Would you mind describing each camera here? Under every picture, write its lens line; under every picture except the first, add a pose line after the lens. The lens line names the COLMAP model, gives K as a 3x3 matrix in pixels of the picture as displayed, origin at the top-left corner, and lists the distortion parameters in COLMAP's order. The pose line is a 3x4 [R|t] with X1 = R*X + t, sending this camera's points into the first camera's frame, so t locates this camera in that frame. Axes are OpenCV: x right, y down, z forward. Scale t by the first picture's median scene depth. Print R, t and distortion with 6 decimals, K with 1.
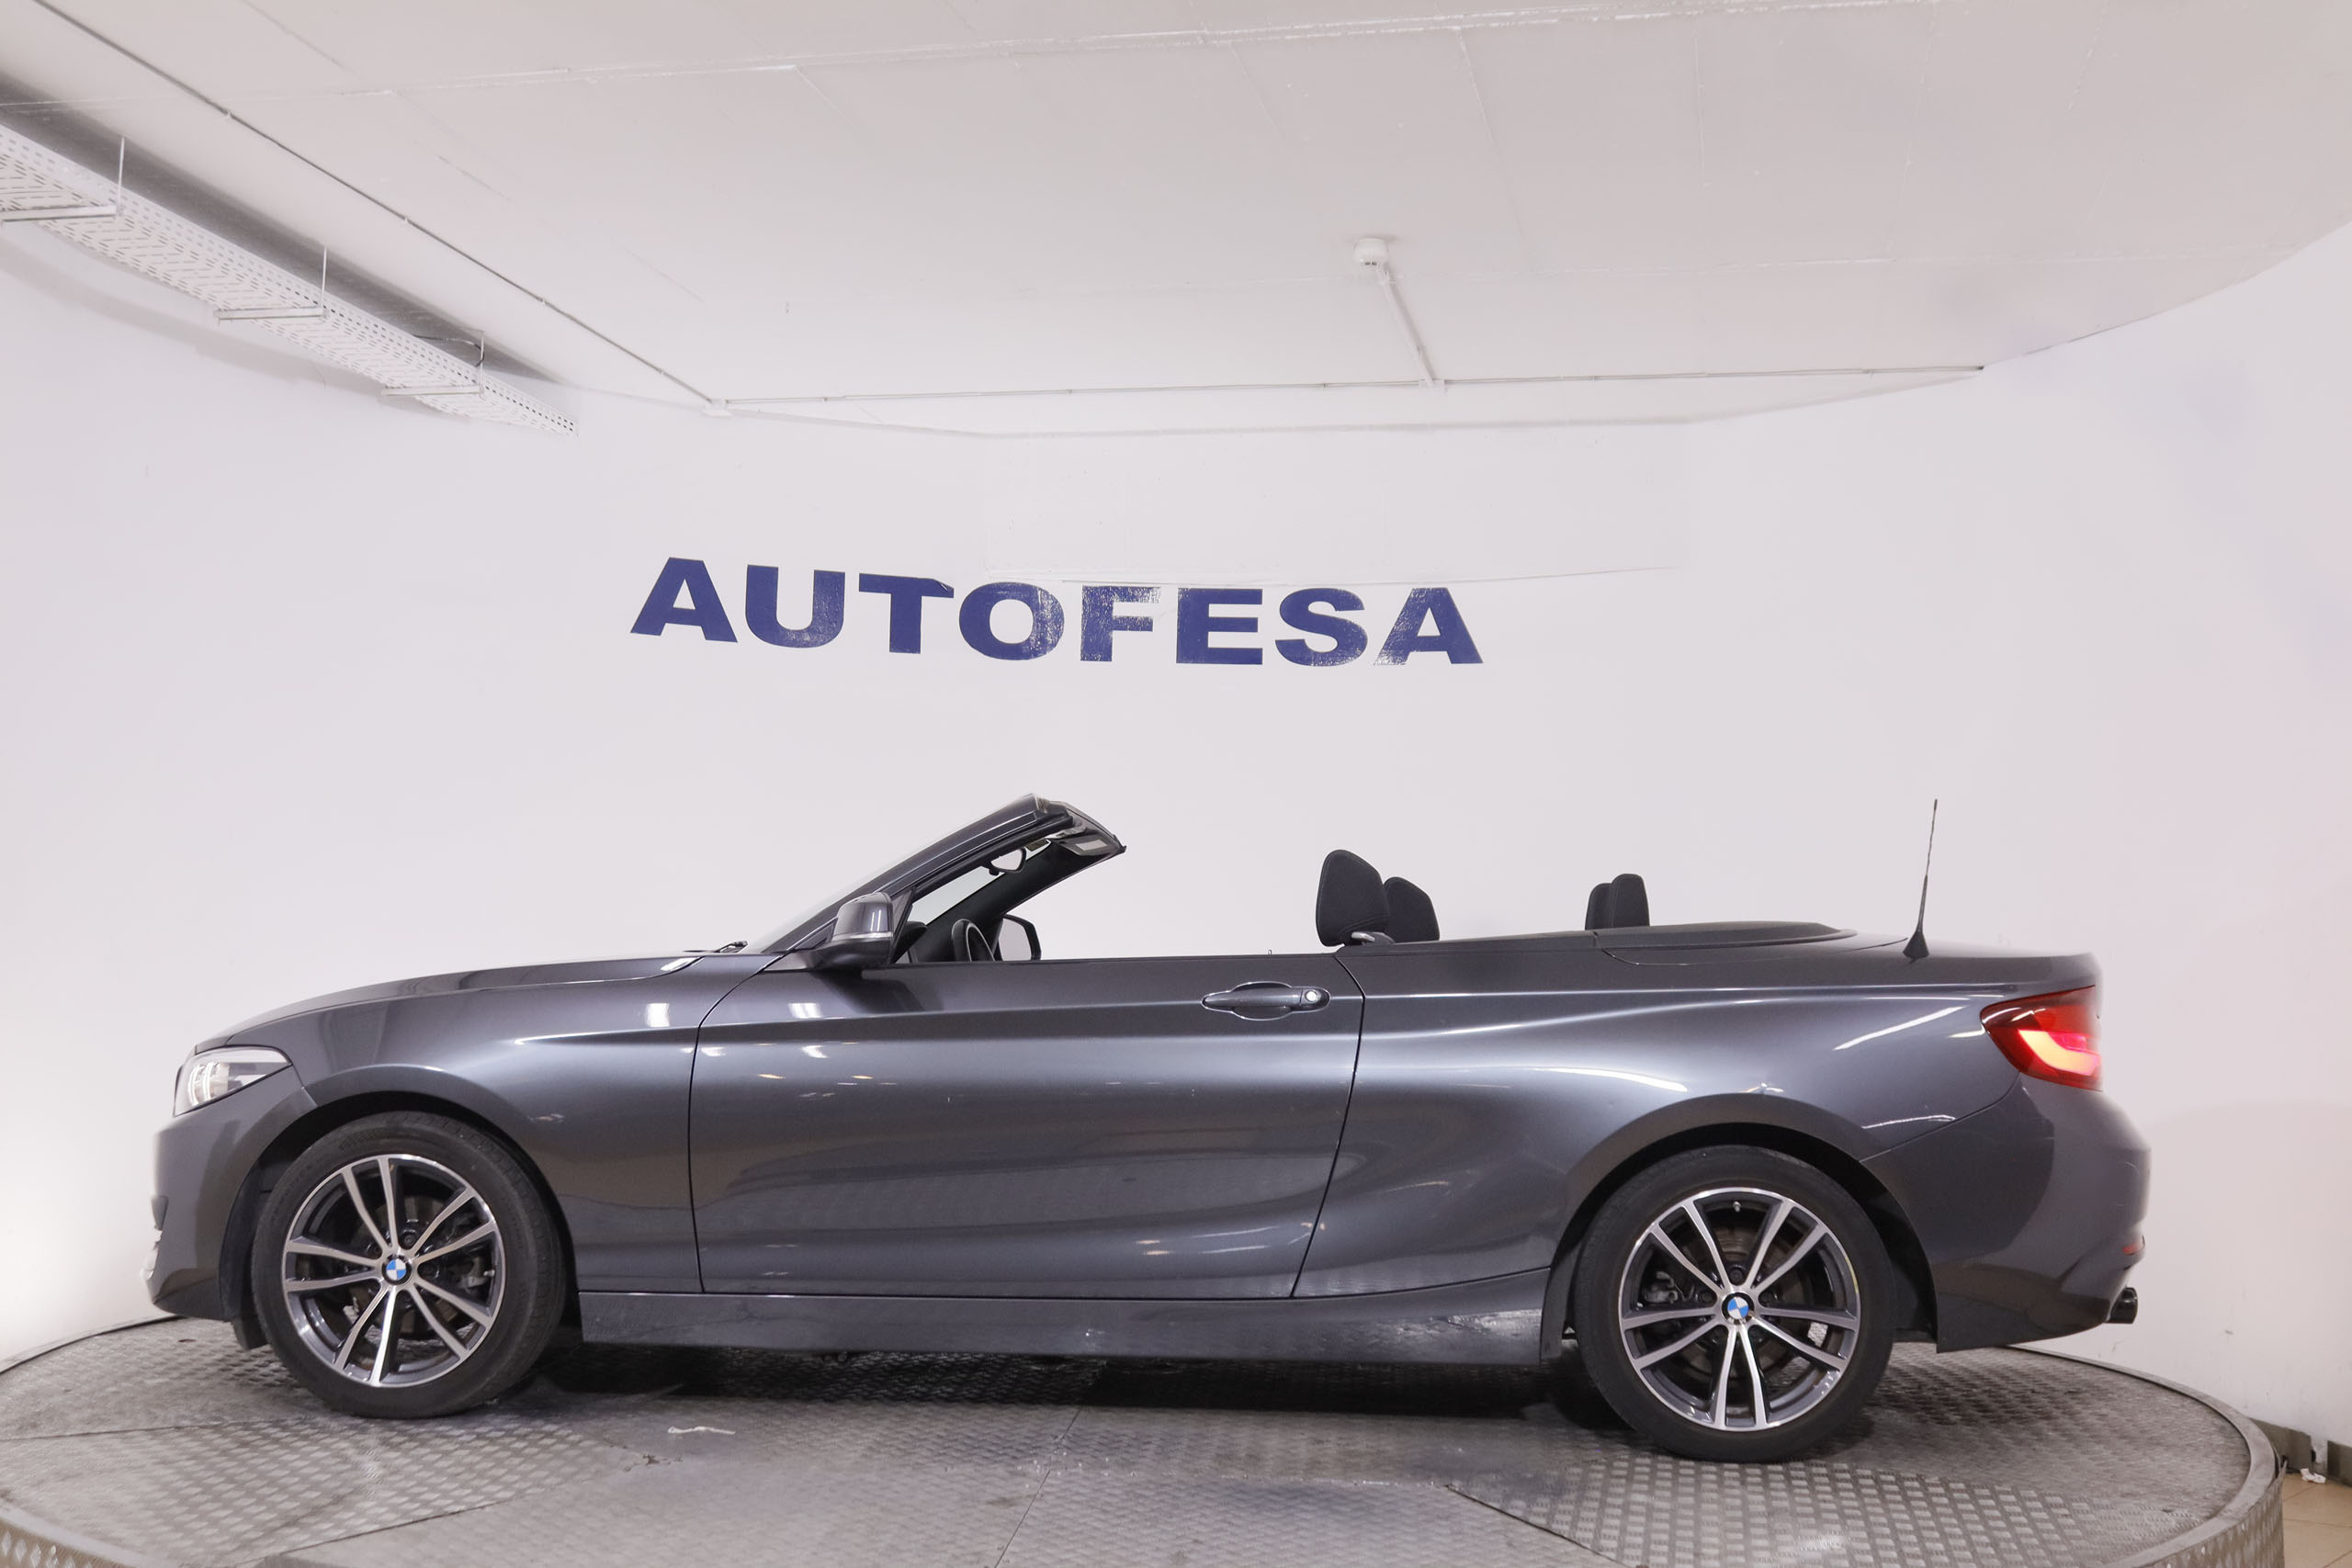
lens RADIAL K [[2766.1, 0, 1161.0], [0, 2766.1, 774.4], [0, 0, 1]] dist [-0.076182, 0.113424]
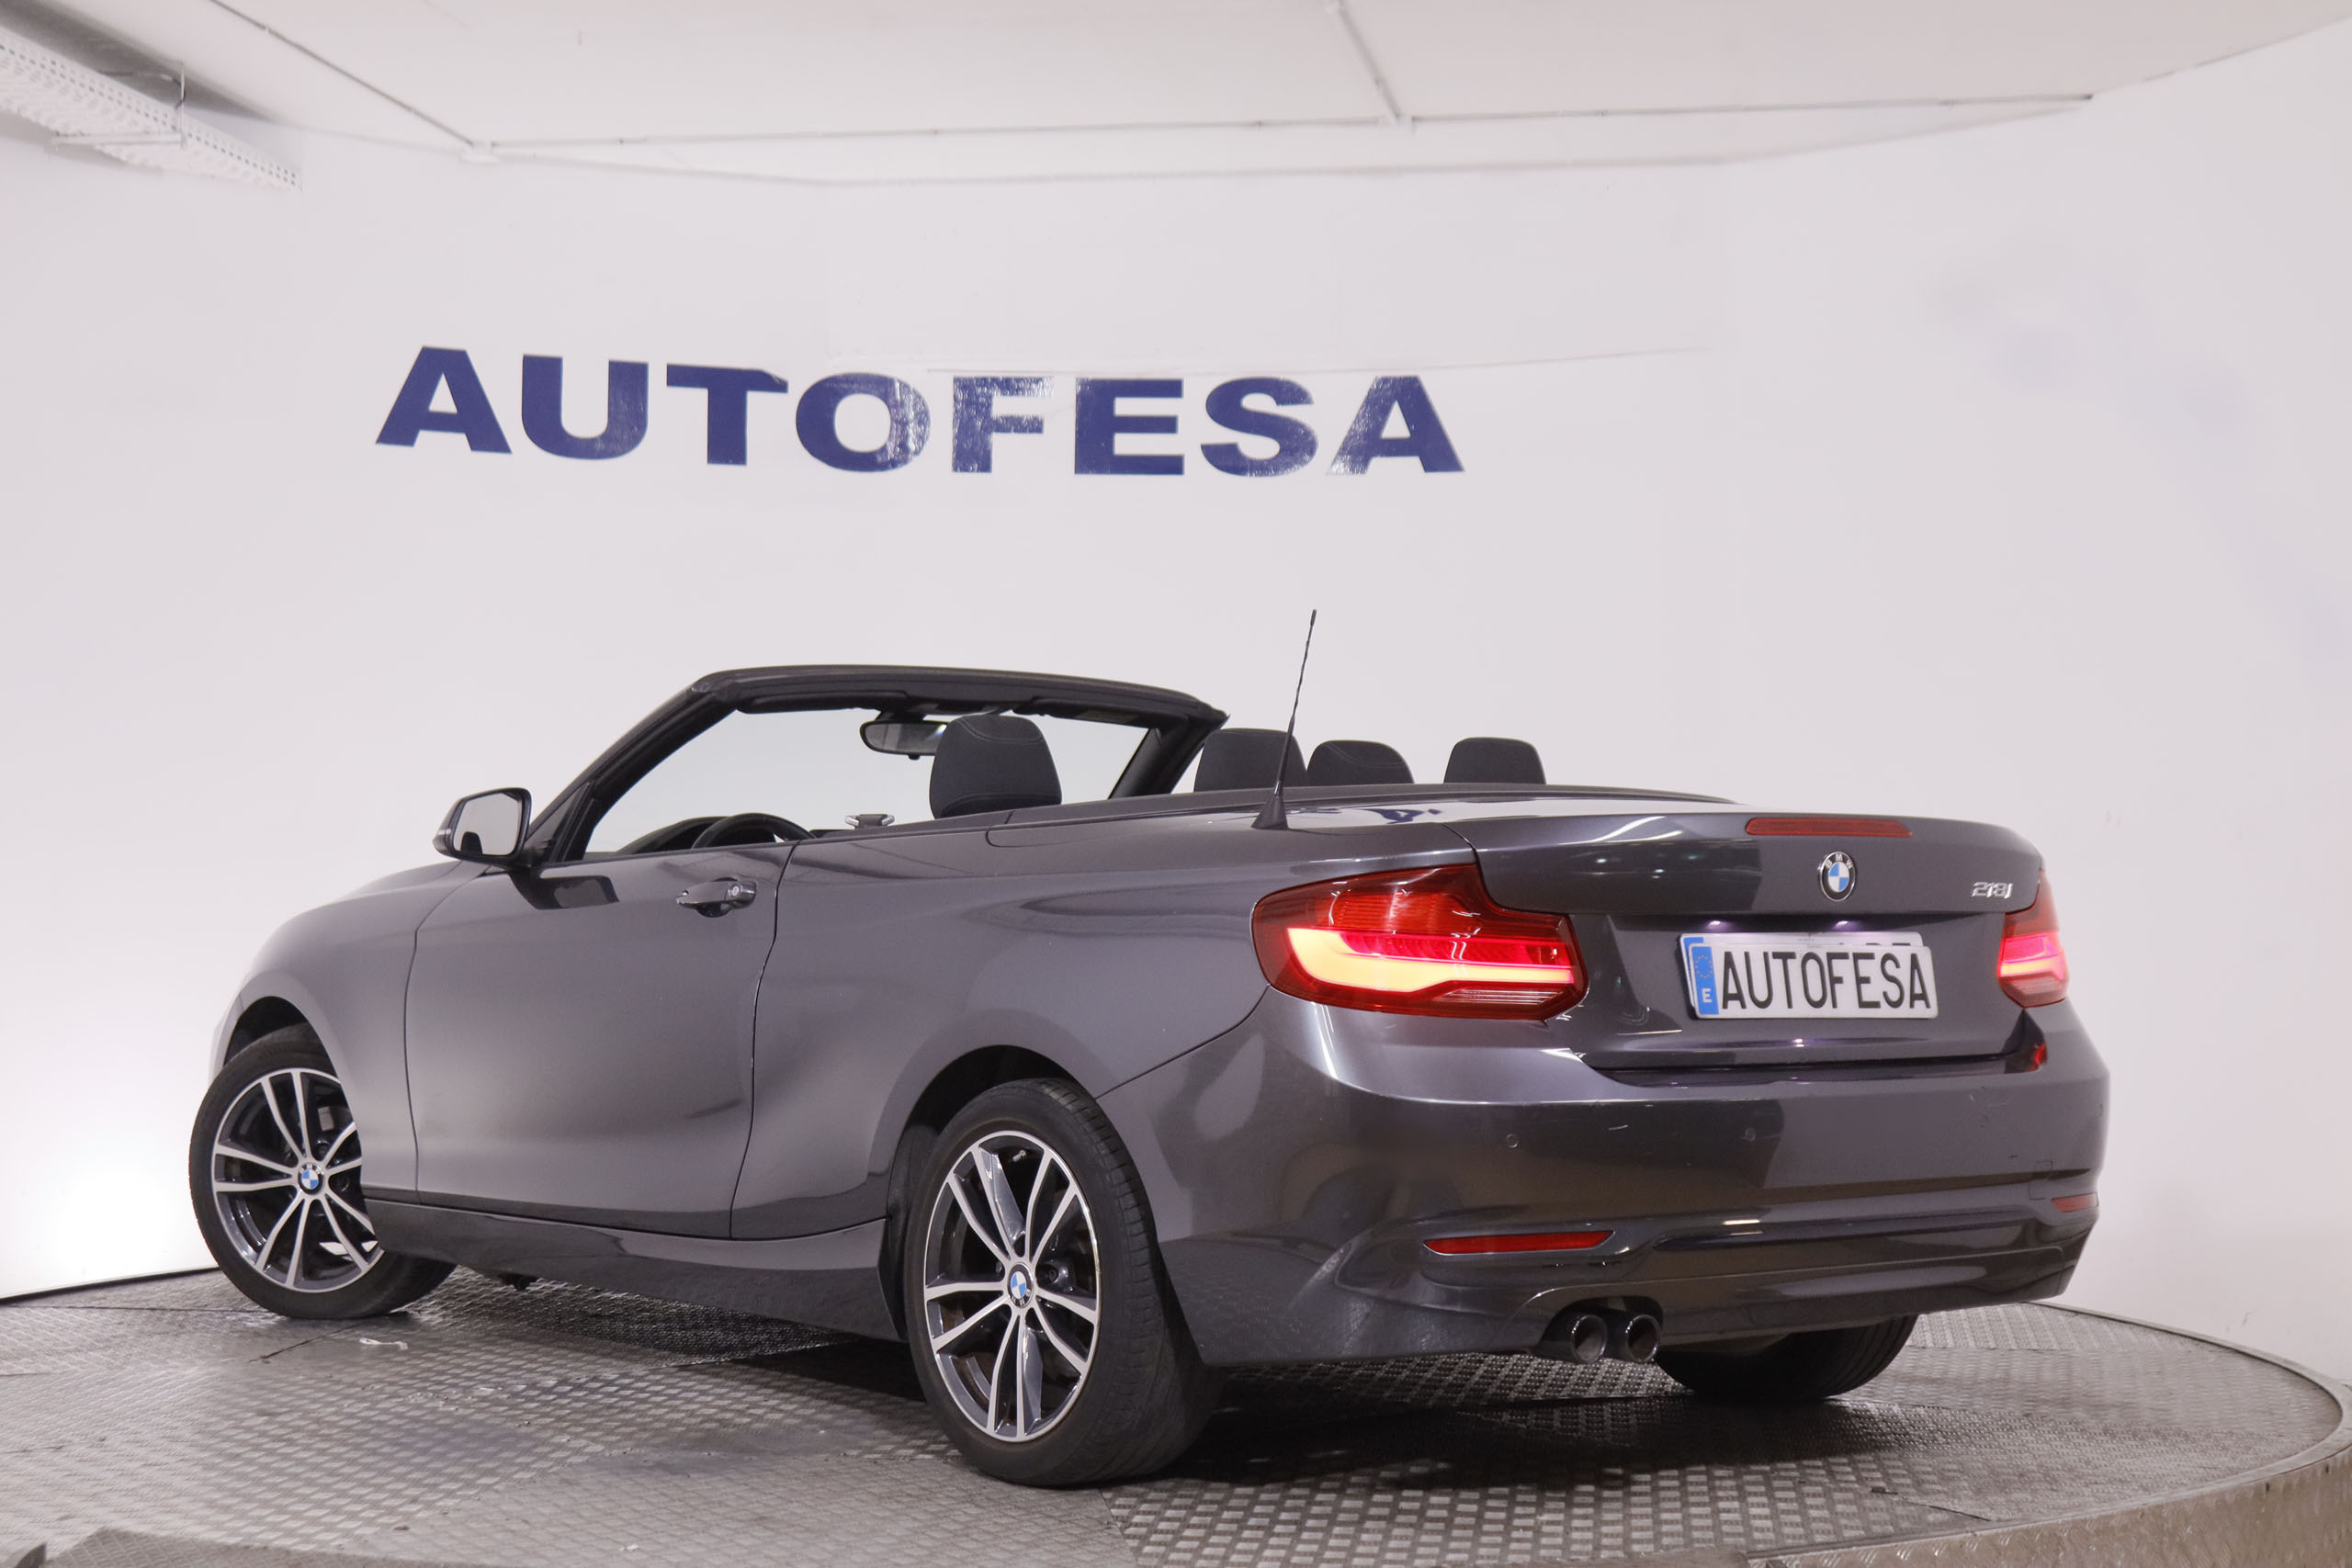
lens RADIAL K [[3895.1, 0, 1208.0], [0, 3895.1, 794.8], [0, 0, 1]] dist [-0.038776, 0.275408]
pose [[0.998953, -0.013131, 0.043832, -0.006285], [0.010760, 0.998489, 0.053895, -0.008754], [-0.044474, -0.053367, 0.997584, -0.109559]]
